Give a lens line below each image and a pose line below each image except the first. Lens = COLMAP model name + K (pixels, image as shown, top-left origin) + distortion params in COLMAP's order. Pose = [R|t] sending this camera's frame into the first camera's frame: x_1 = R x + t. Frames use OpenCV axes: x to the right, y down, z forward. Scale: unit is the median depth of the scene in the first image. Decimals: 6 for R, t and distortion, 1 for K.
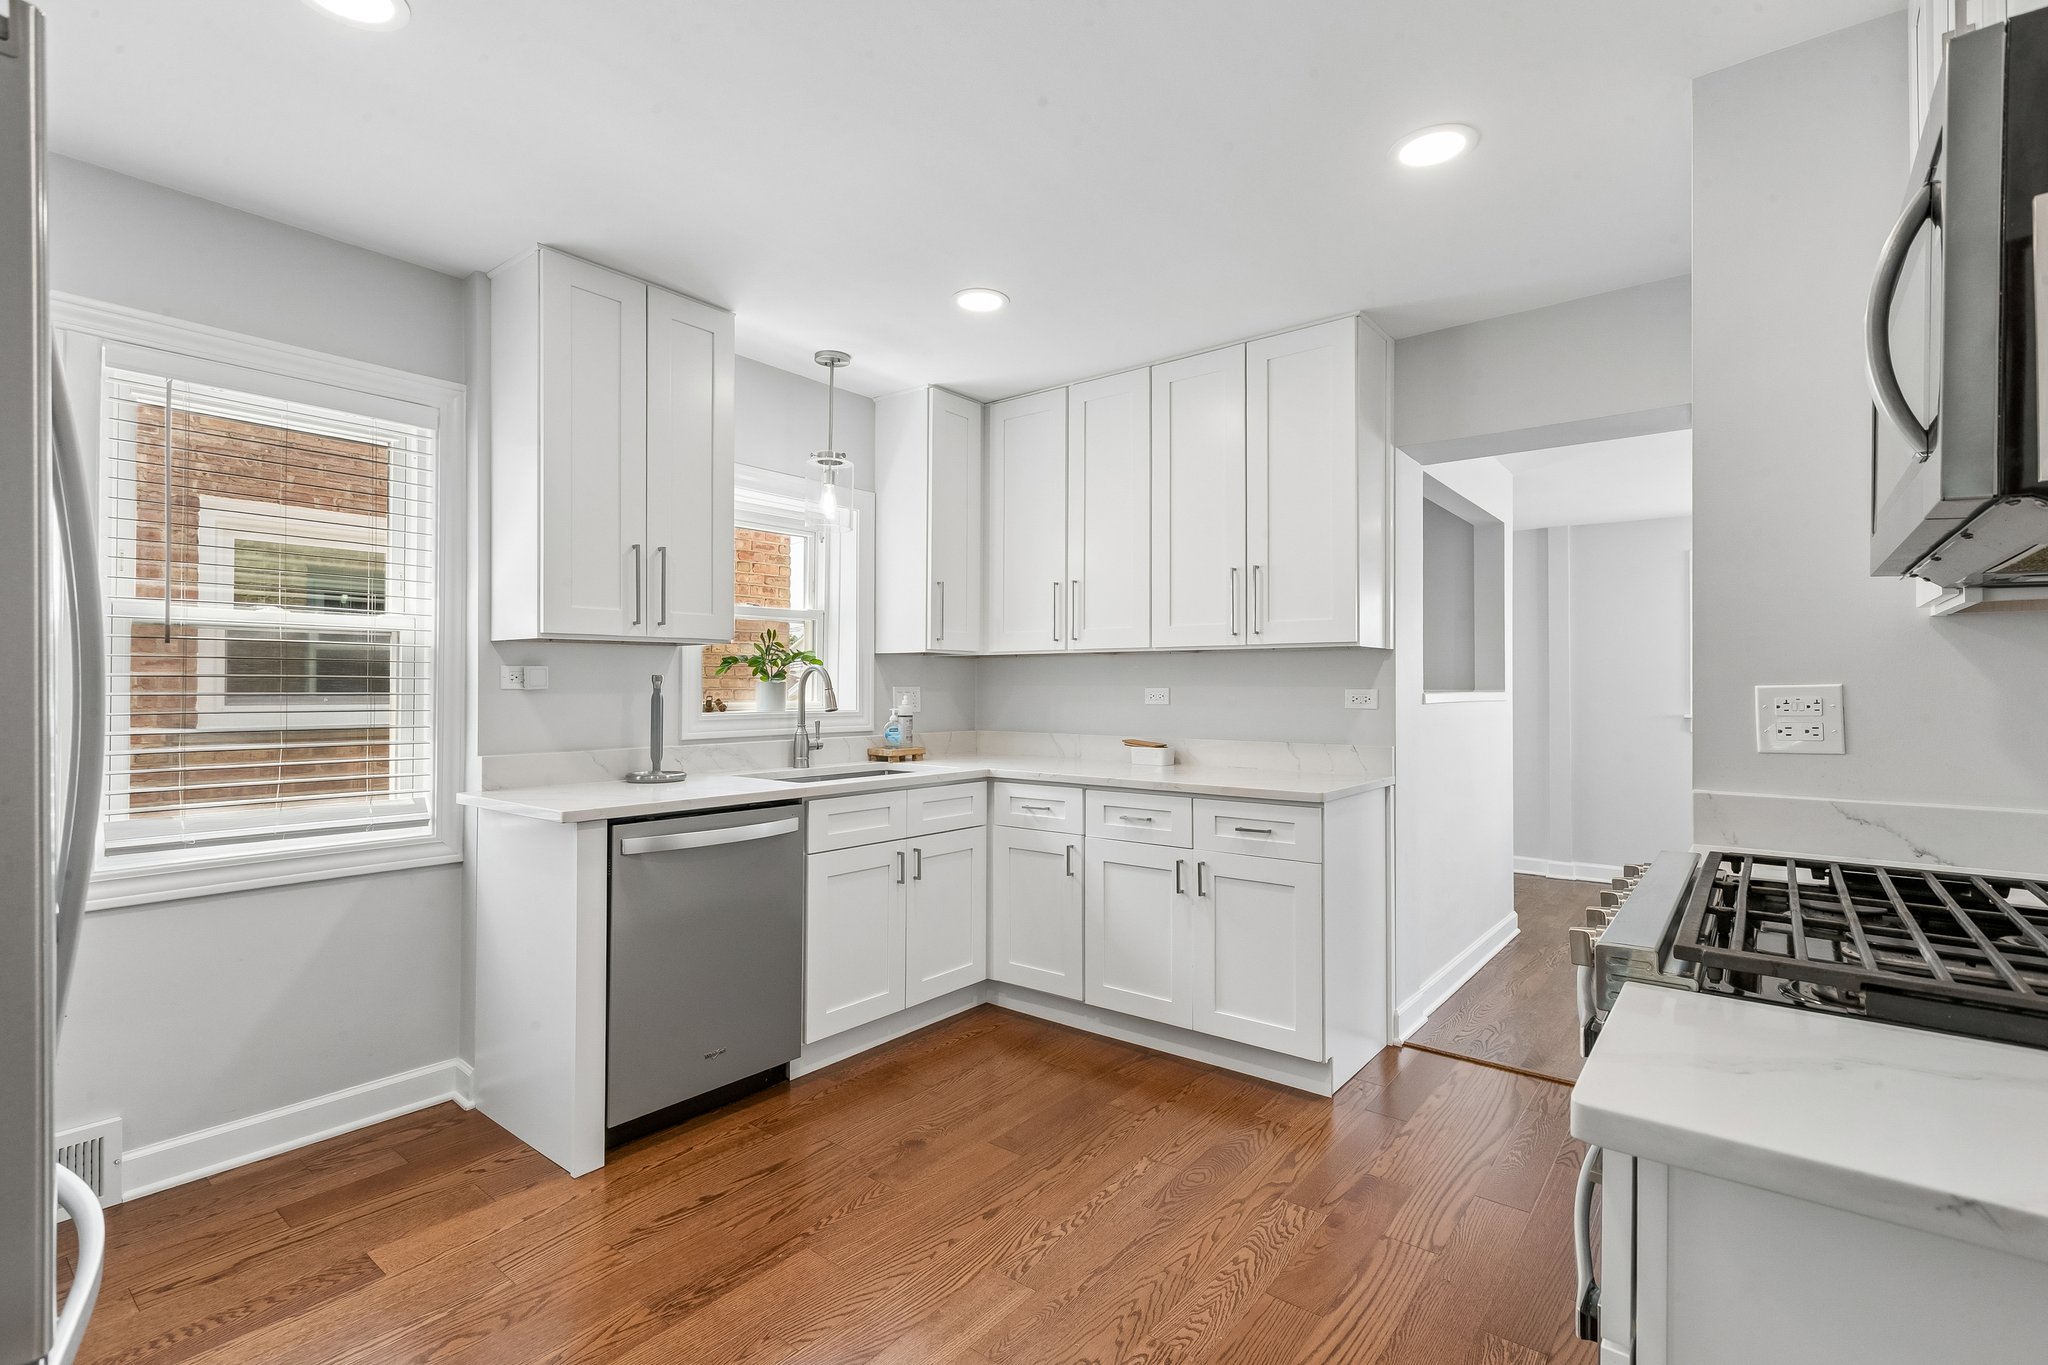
lens RADIAL K [[929.1, 0, 1021.1], [0, 929.1, 687.4], [0, 0, 1]] dist [-0.002641, -0.000305]
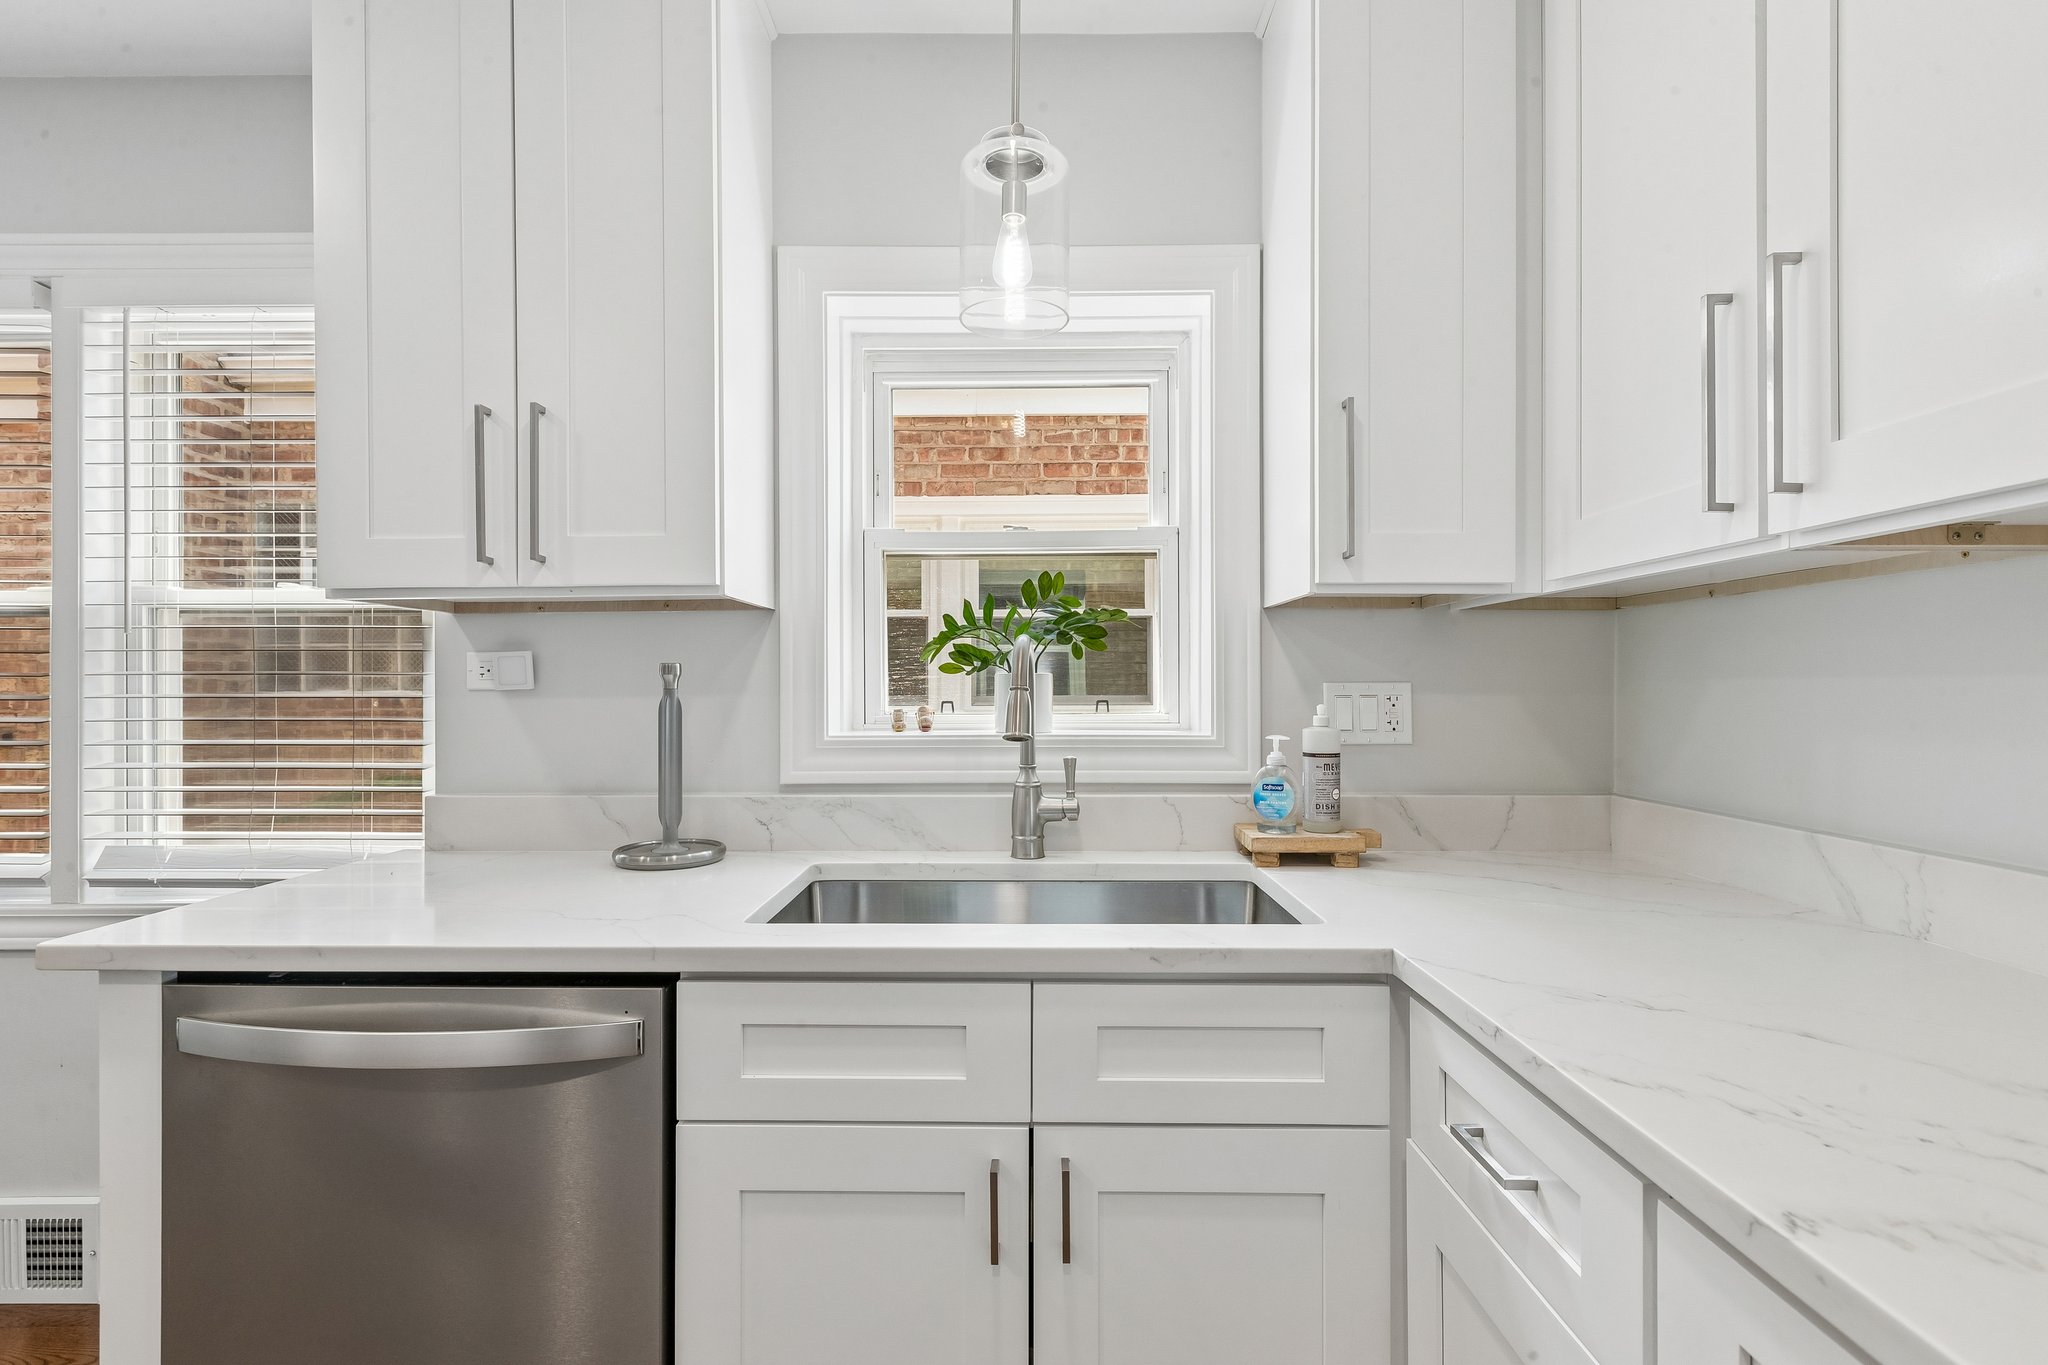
lens RADIAL K [[929.1, 0, 1013.9], [0, 929.1, 682.6], [0, 0, 1]] dist [-0.002641, -0.000305]
pose [[0.619093, -0.004166, -0.785306, 0.128058], [0.005175, 0.999986, -0.001225, -0.000746], [0.785300, -0.003305, 0.619106, 0.705598]]
